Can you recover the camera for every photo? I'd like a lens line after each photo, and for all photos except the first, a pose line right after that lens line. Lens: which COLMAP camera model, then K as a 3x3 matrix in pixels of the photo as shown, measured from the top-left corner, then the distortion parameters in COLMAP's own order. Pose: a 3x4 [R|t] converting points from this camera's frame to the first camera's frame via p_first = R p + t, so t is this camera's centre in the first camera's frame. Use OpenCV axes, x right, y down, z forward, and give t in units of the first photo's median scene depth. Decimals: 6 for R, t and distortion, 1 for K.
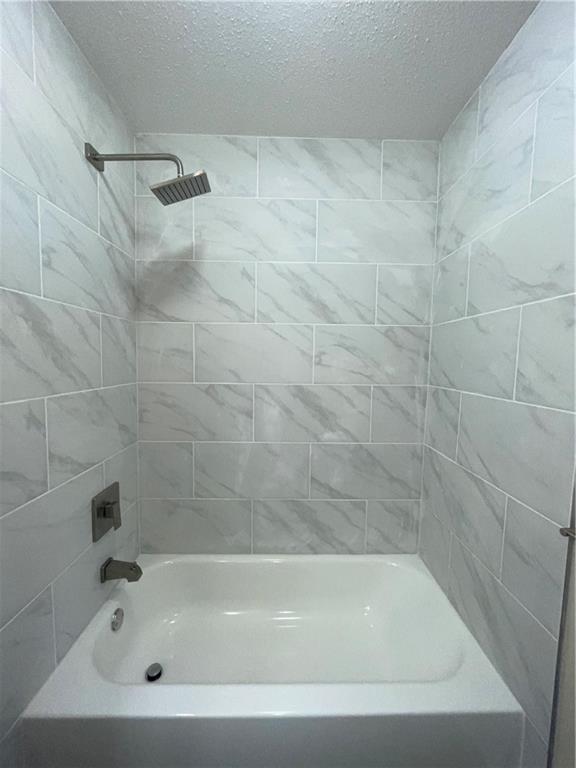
lens RADIAL K [[311.2, 0, 288.0], [0, 311.2, 384.0], [0, 0, 1]] dist [-0.002586, 0.000222]
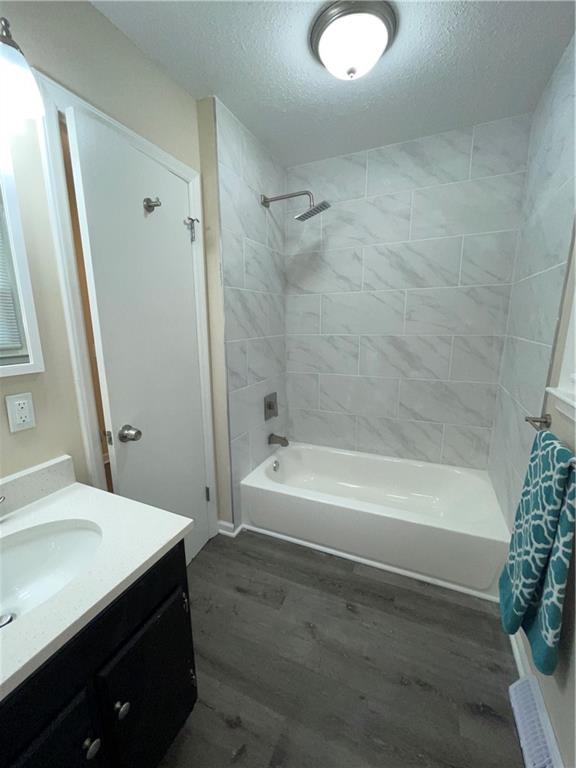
lens RADIAL K [[311.2, 0, 288.0], [0, 311.2, 384.0], [0, 0, 1]] dist [-0.002586, 0.000222]
pose [[0.908036, 0.056048, -0.415125, 0.204471], [-0.004146, 0.992162, 0.124886, 0.047691], [0.418871, -0.111680, 0.901152, -0.473249]]
